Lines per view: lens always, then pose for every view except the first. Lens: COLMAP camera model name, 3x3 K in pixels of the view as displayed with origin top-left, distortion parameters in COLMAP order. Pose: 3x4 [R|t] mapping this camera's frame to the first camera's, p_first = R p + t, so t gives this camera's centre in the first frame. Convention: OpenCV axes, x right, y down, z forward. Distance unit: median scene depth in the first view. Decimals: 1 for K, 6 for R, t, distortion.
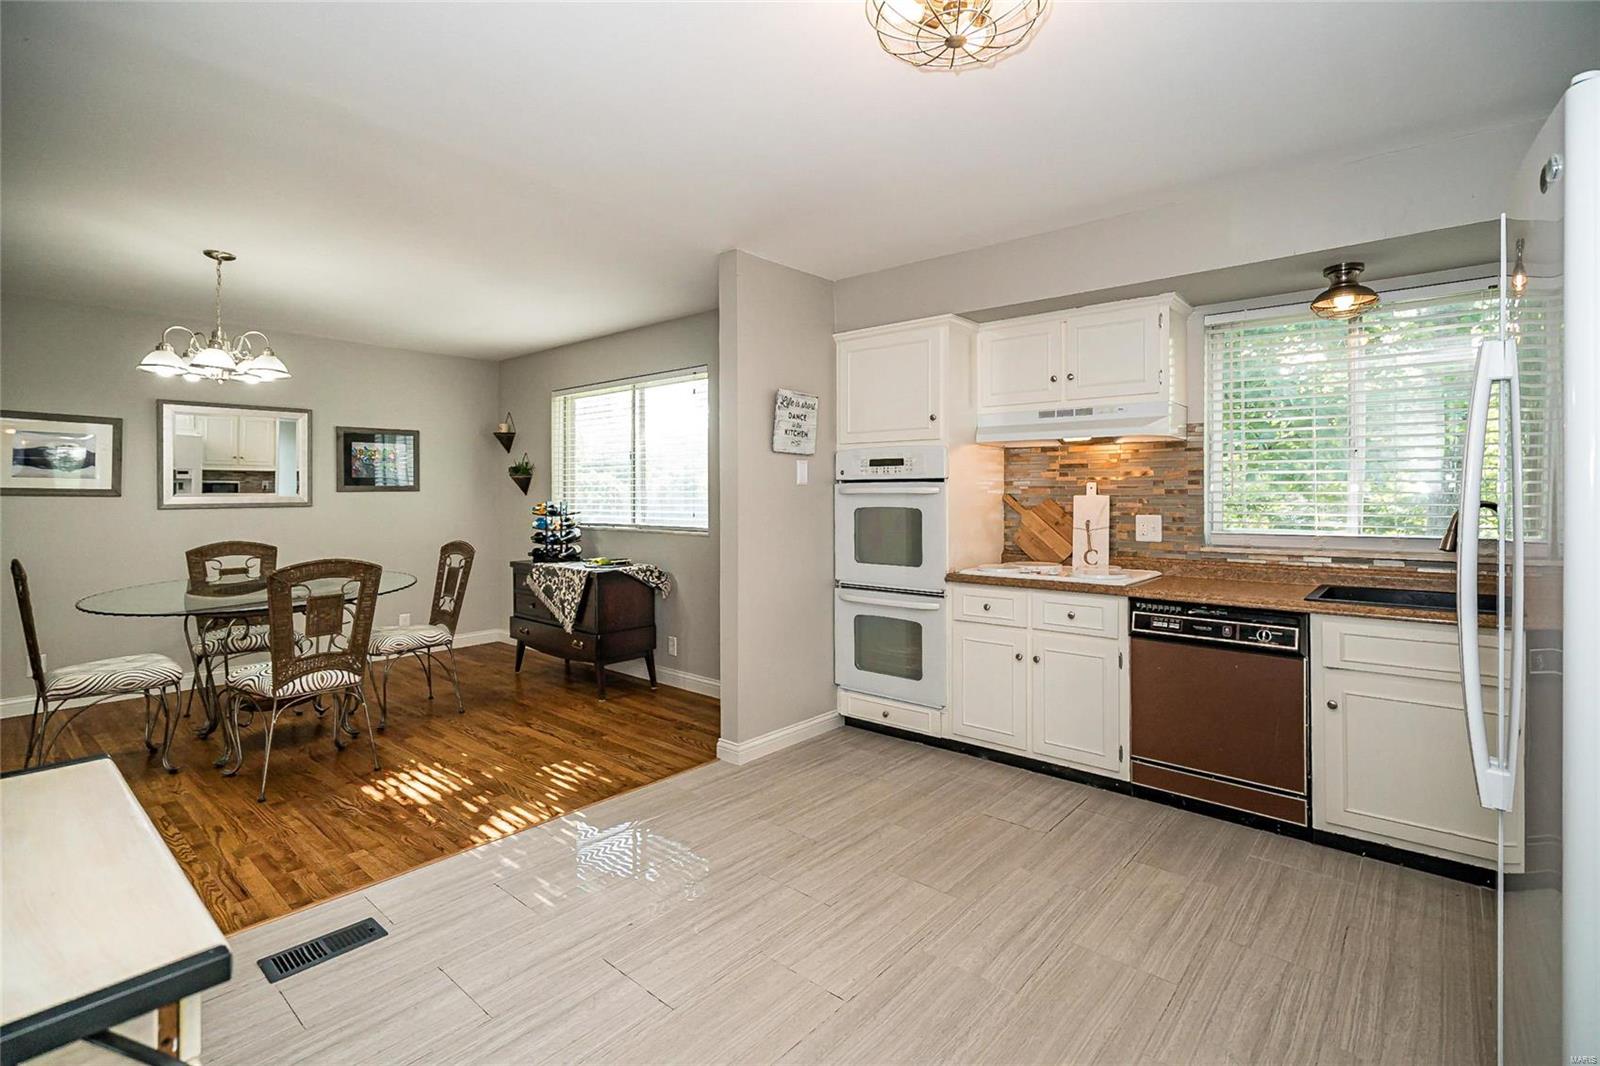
lens RADIAL K [[735.8, 0, 795.4], [0, 735.8, 496.2], [0, 0, 1]] dist [-0.007544, 0.001151]
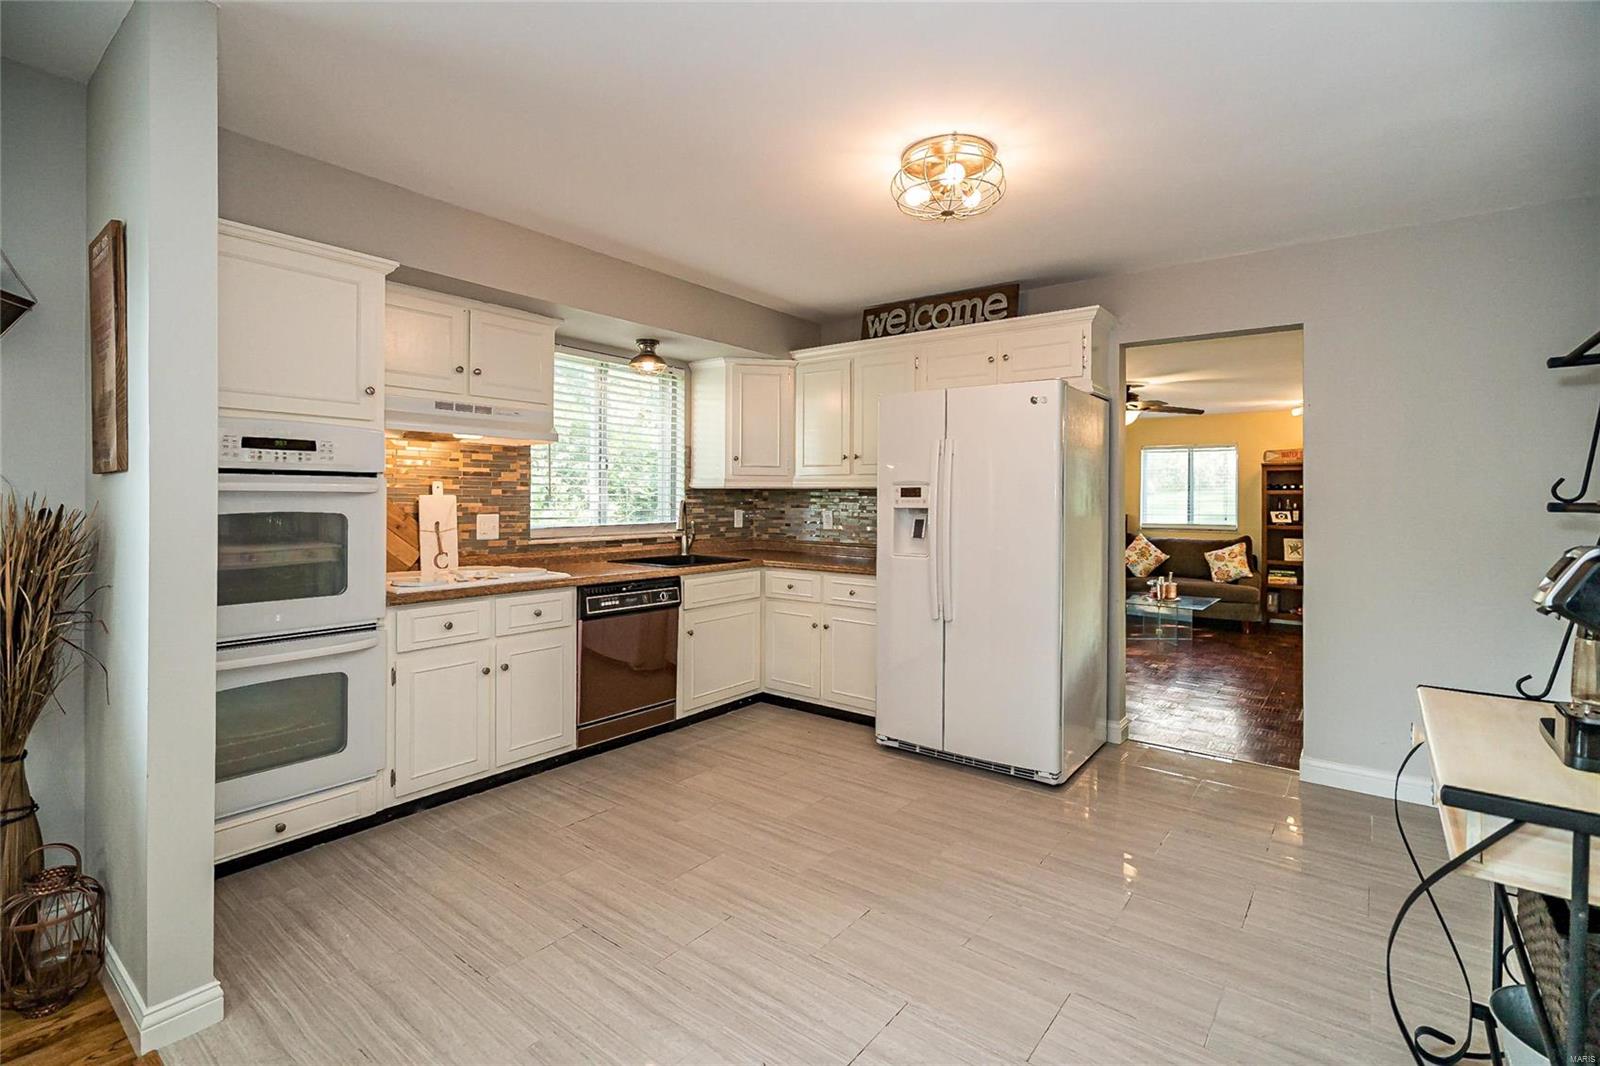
lens RADIAL K [[735.8, 0, 807.4], [0, 735.8, 502.4], [0, 0, 1]] dist [-0.007544, 0.001151]
pose [[-0.065643, -0.006754, 0.997820, -0.604287], [-0.008234, 0.999947, 0.006227, -0.001708], [-0.997809, -0.007807, -0.065696, 0.624501]]
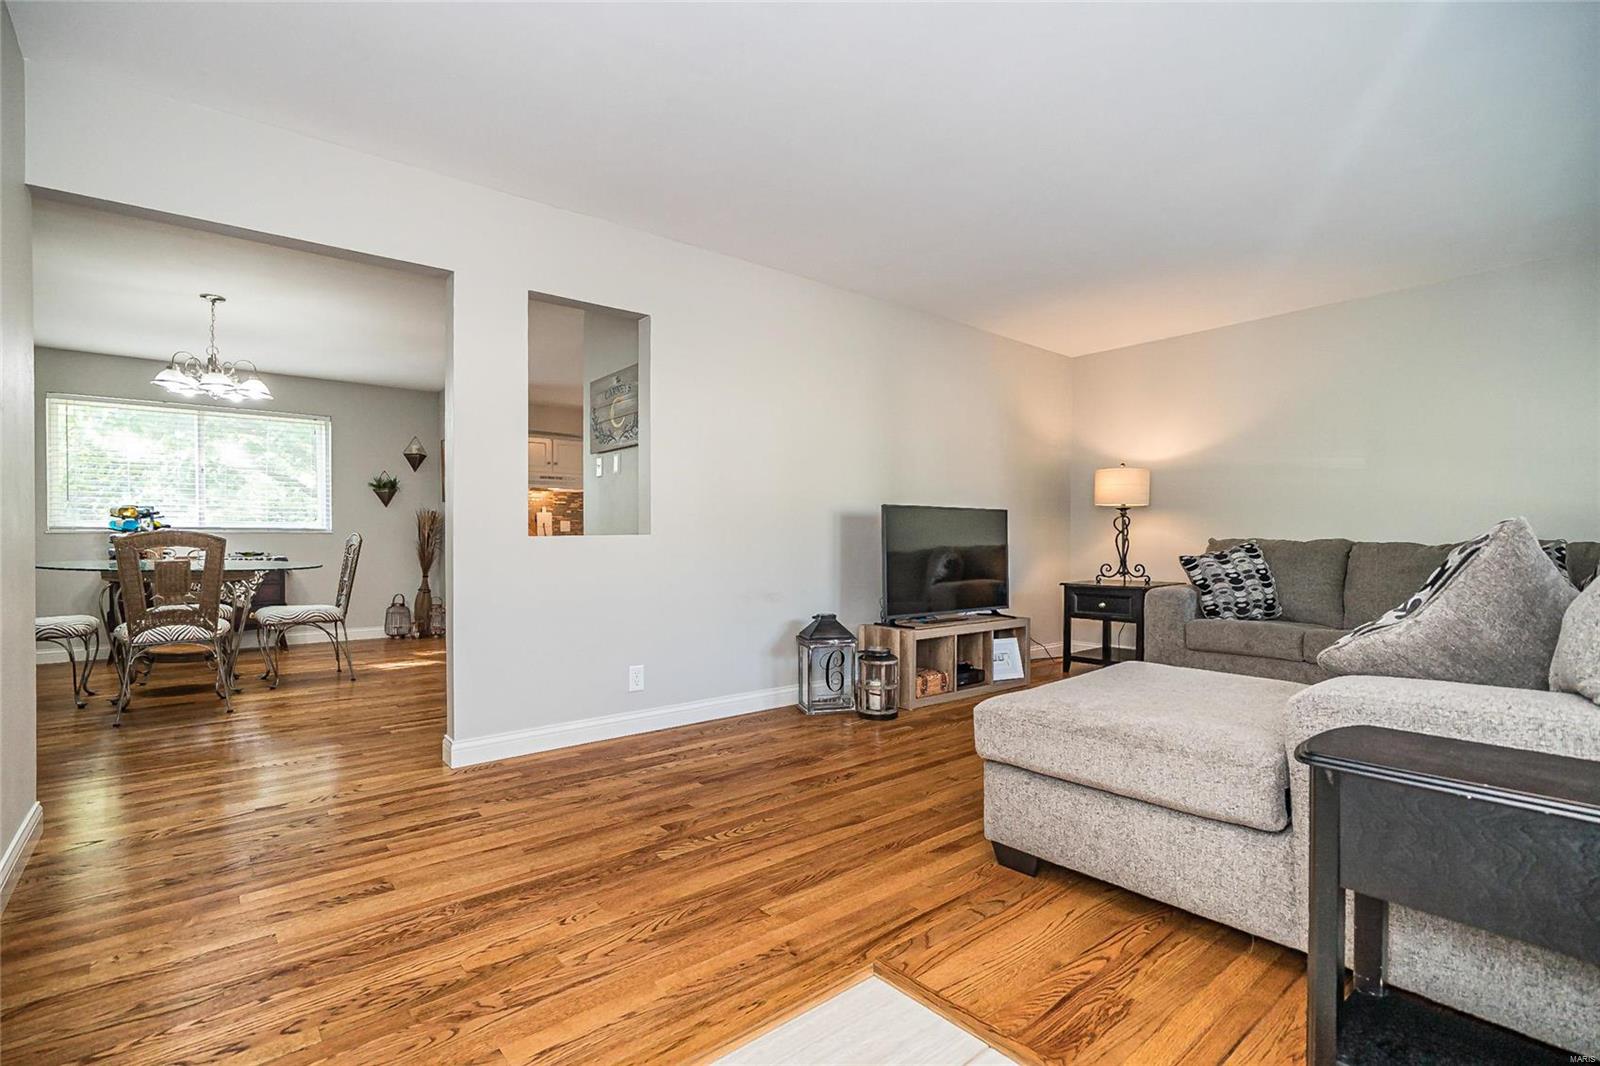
lens RADIAL K [[735.8, 0, 822.0], [0, 735.8, 542.9], [0, 0, 1]] dist [-0.007544, 0.001151]
pose [[0.129673, -0.004865, 0.991545, -1.936472], [0.006436, 0.999971, 0.004064, 0.097723], [-0.991536, 0.005855, 0.129700, -0.202987]]
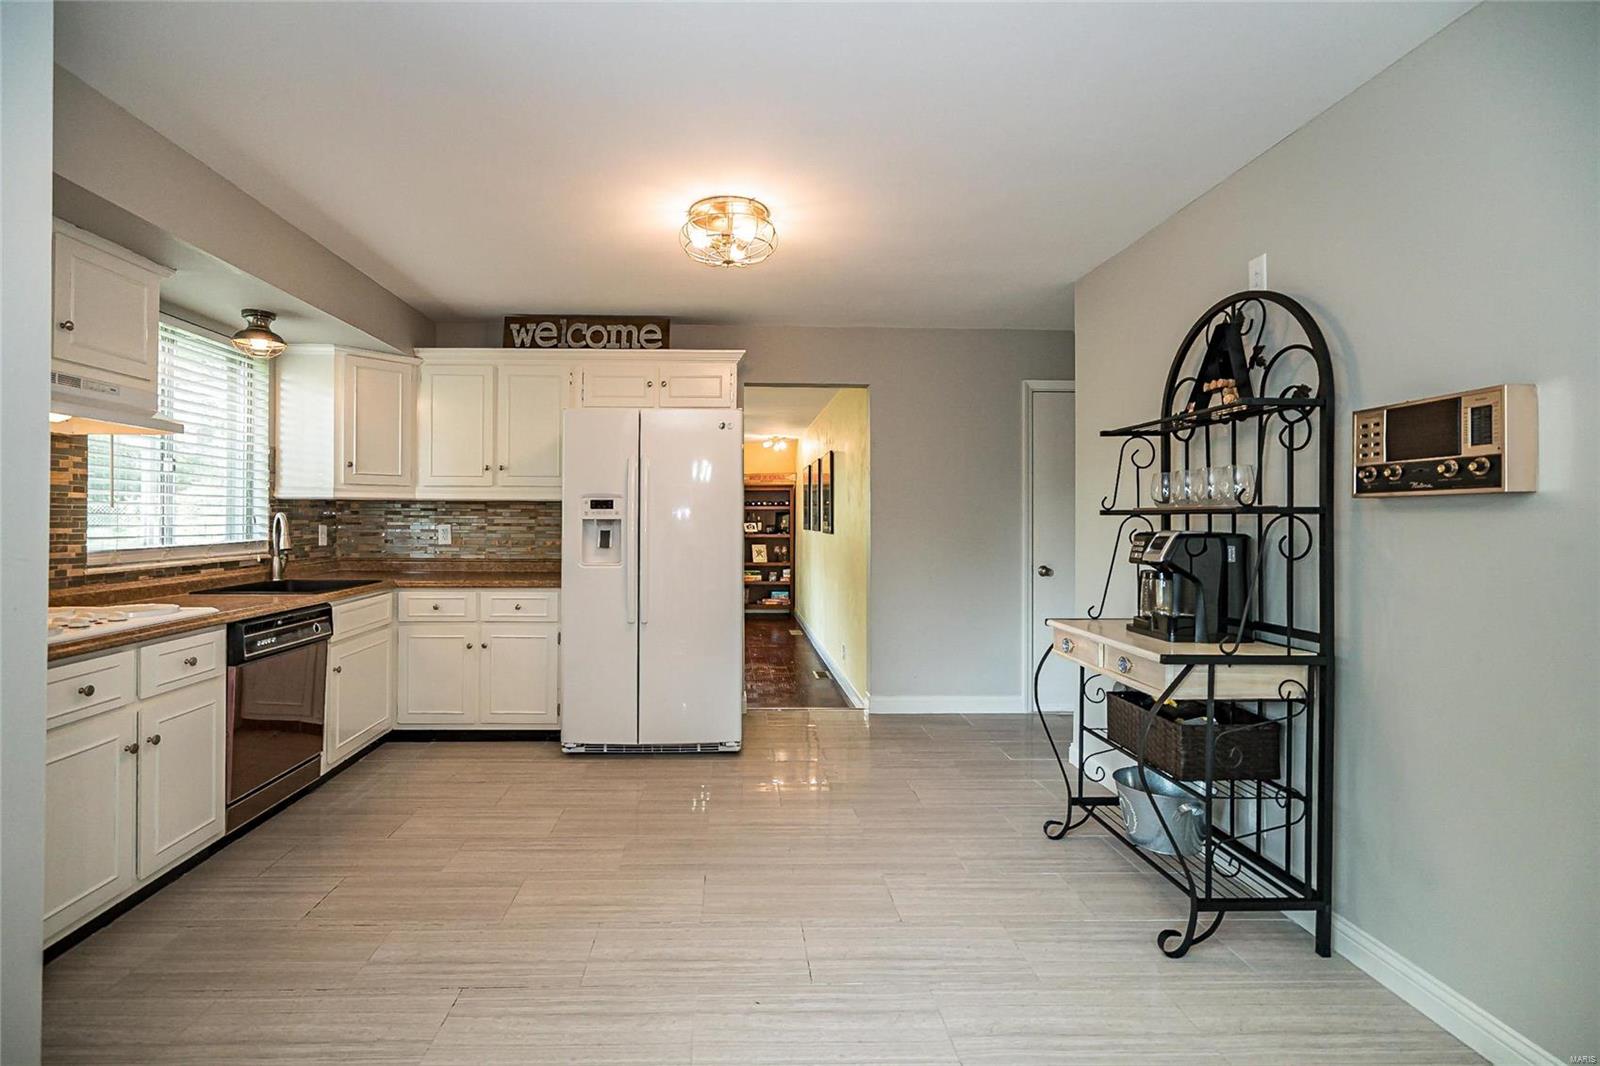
lens RADIAL K [[735.8, 0, 753.3], [0, 735.8, 517.8], [0, 0, 1]] dist [-0.007544, 0.001151]
pose [[-0.681123, -0.003605, 0.732160, -0.525632], [-0.004941, 0.999988, 0.000328, 0.007636], [-0.732152, -0.003394, -0.681133, 0.983088]]
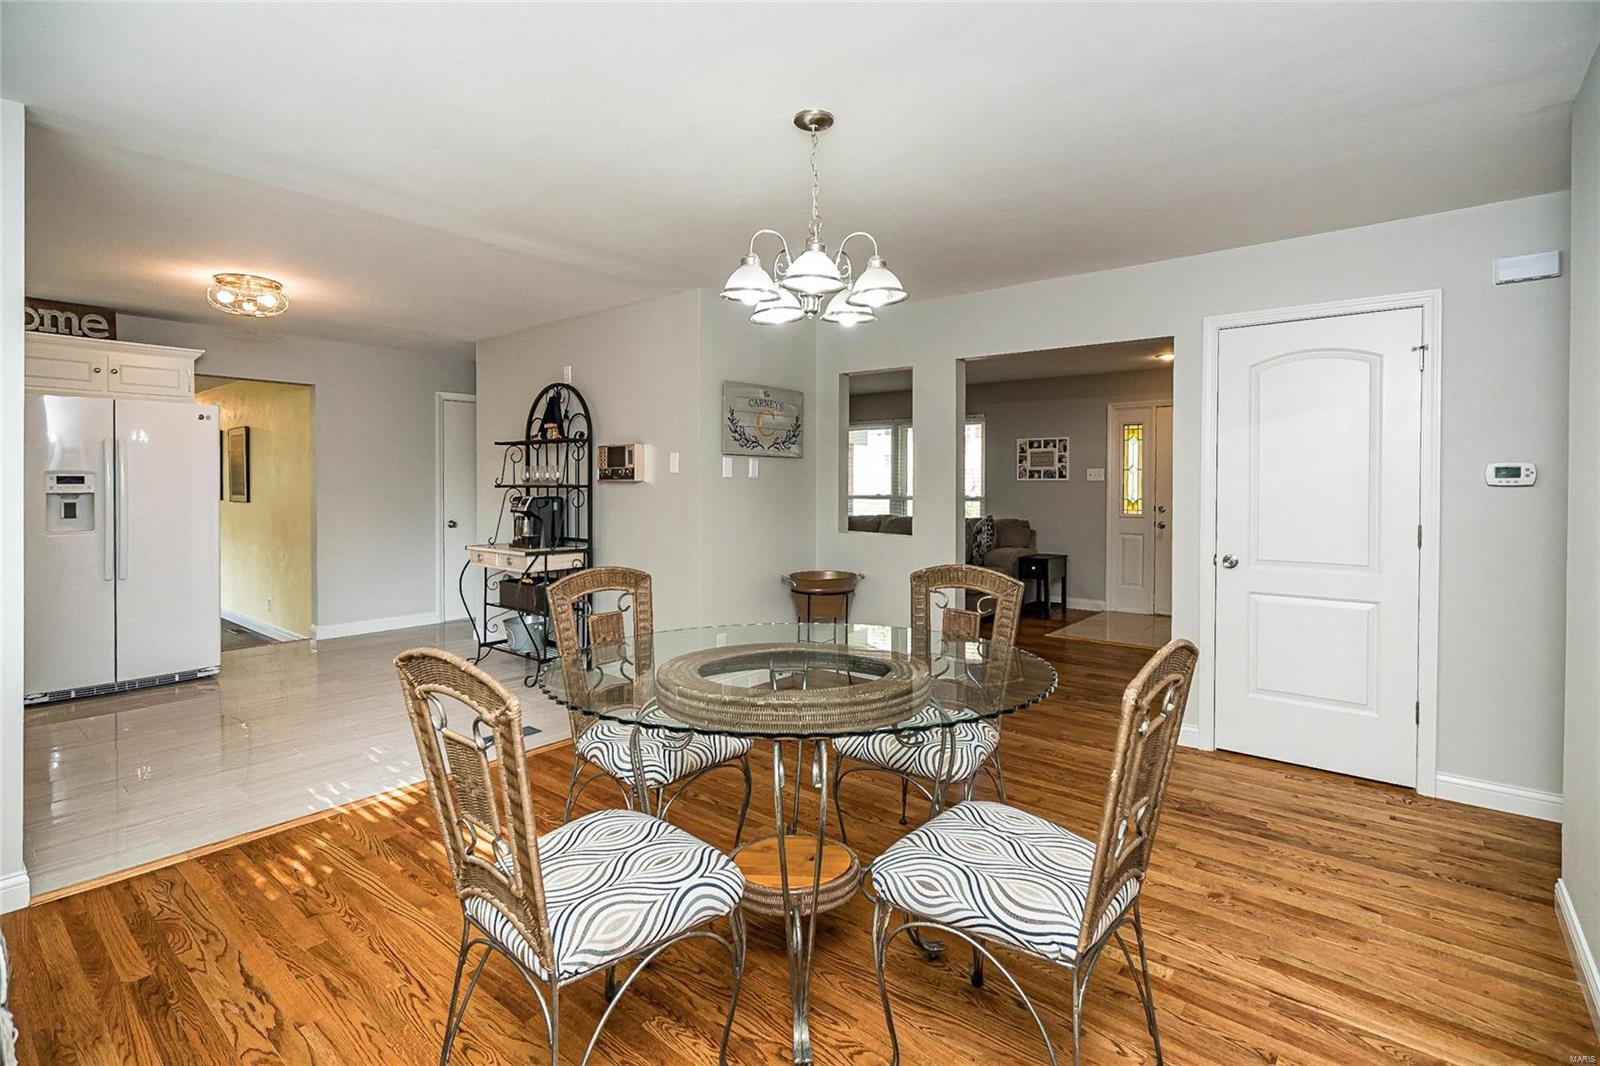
lens RADIAL K [[735.8, 0, 796.3], [0, 735.8, 491.9], [0, 0, 1]] dist [-0.007544, 0.001151]
pose [[-0.999430, -0.002708, -0.033636, -0.758896], [-0.003009, 0.999956, 0.008901, -0.004327], [0.033610, 0.008997, -0.999395, 1.674250]]
